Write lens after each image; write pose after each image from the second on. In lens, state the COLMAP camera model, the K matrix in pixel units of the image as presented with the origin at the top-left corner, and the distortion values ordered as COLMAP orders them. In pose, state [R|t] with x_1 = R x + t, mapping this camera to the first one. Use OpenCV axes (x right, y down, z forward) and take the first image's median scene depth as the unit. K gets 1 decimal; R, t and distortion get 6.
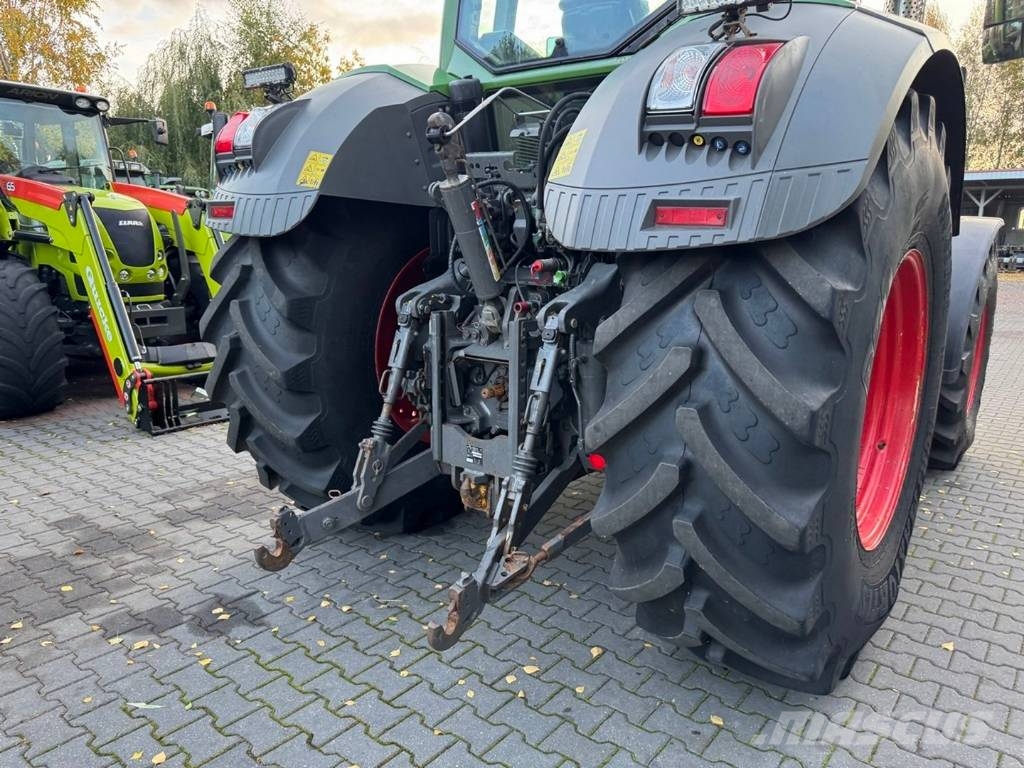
lens RADIAL K [[722.0, 0, 520.1], [0, 722.0, 390.5], [0, 0, 1]] dist [0.039138, -0.048700]
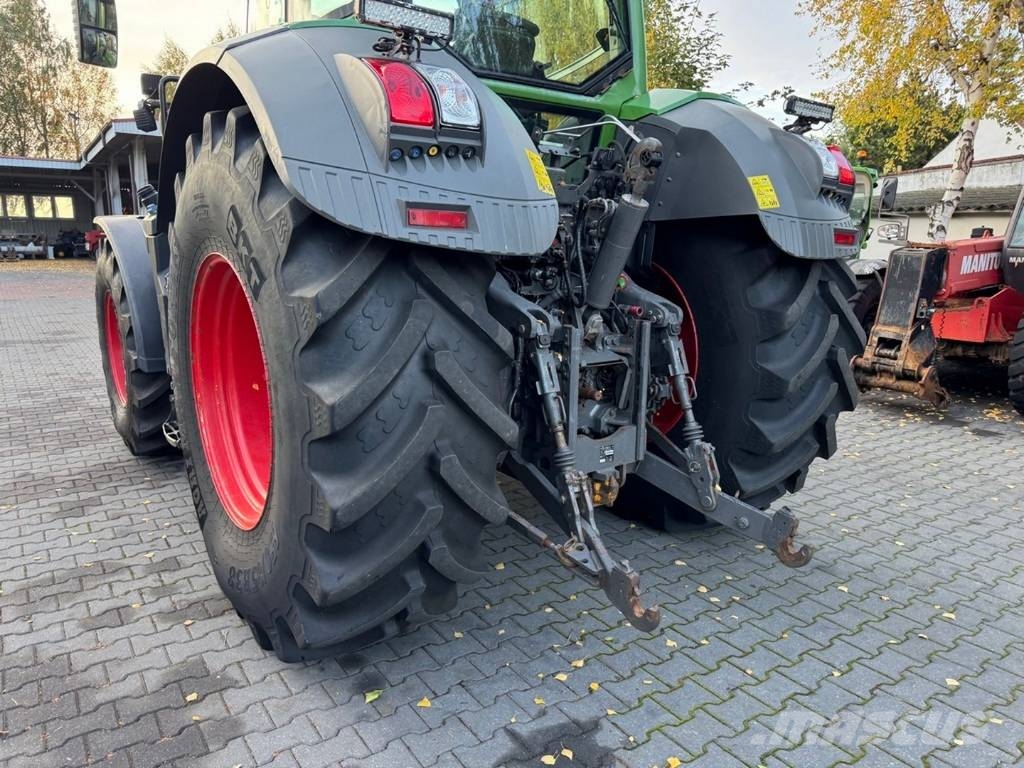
lens RADIAL K [[722.0, 0, 520.0], [0, 722.0, 389.2], [0, 0, 1]] dist [0.039138, -0.048700]
pose [[0.280541, -0.200893, 0.938583, -1.060047], [0.185118, 0.970818, 0.152461, -0.185363], [-0.941822, 0.130977, 0.309543, 0.761880]]
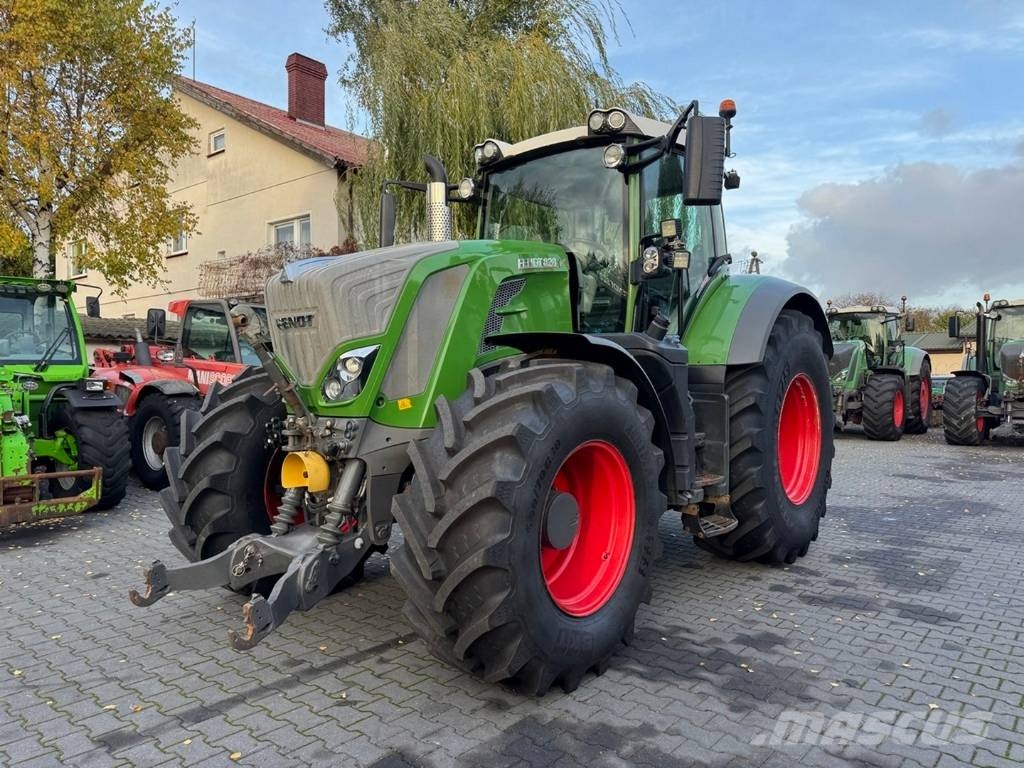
lens RADIAL K [[722.0, 0, 518.5], [0, 722.0, 390.2], [0, 0, 1]] dist [0.039138, -0.048700]
pose [[-0.999661, -0.015992, 0.020536, 0.432508], [-0.010948, 0.974141, 0.225673, -0.671912], [-0.023614, 0.225372, -0.973987, 3.303793]]
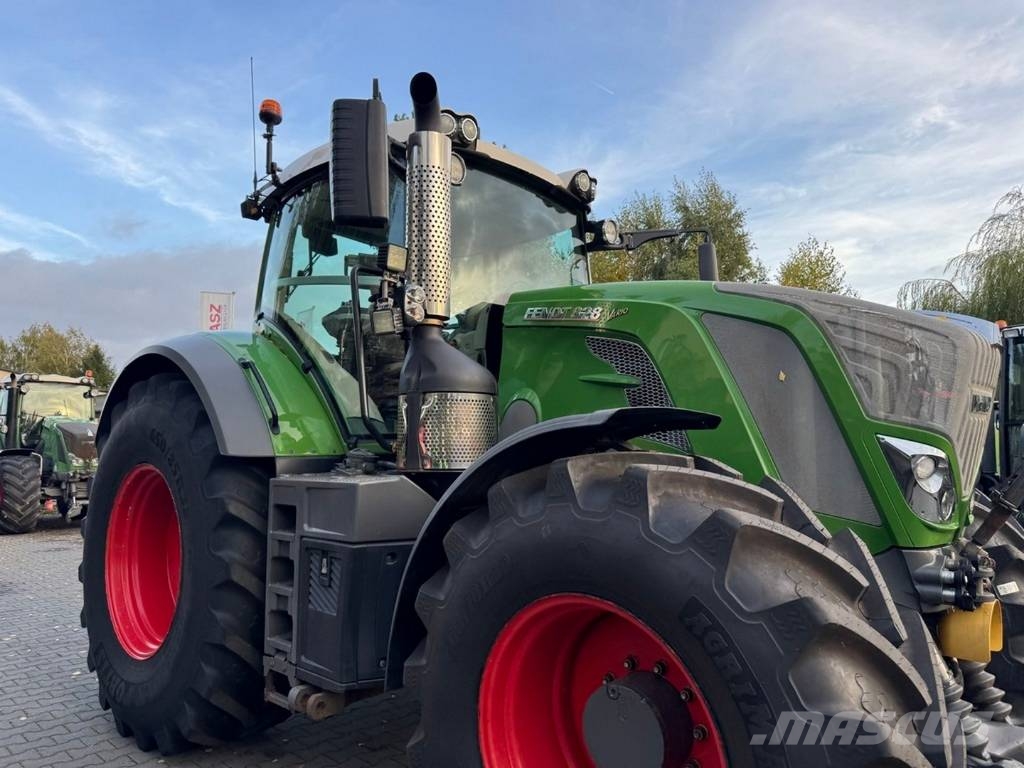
lens RADIAL K [[722.0, 0, 514.7], [0, 722.0, 378.8], [0, 0, 1]] dist [0.039138, -0.048700]
pose [[-0.088786, -0.113917, -0.989515, 1.752389], [-0.209535, 0.973344, -0.093254, -0.332529], [0.973762, 0.199058, -0.110289, 1.615461]]
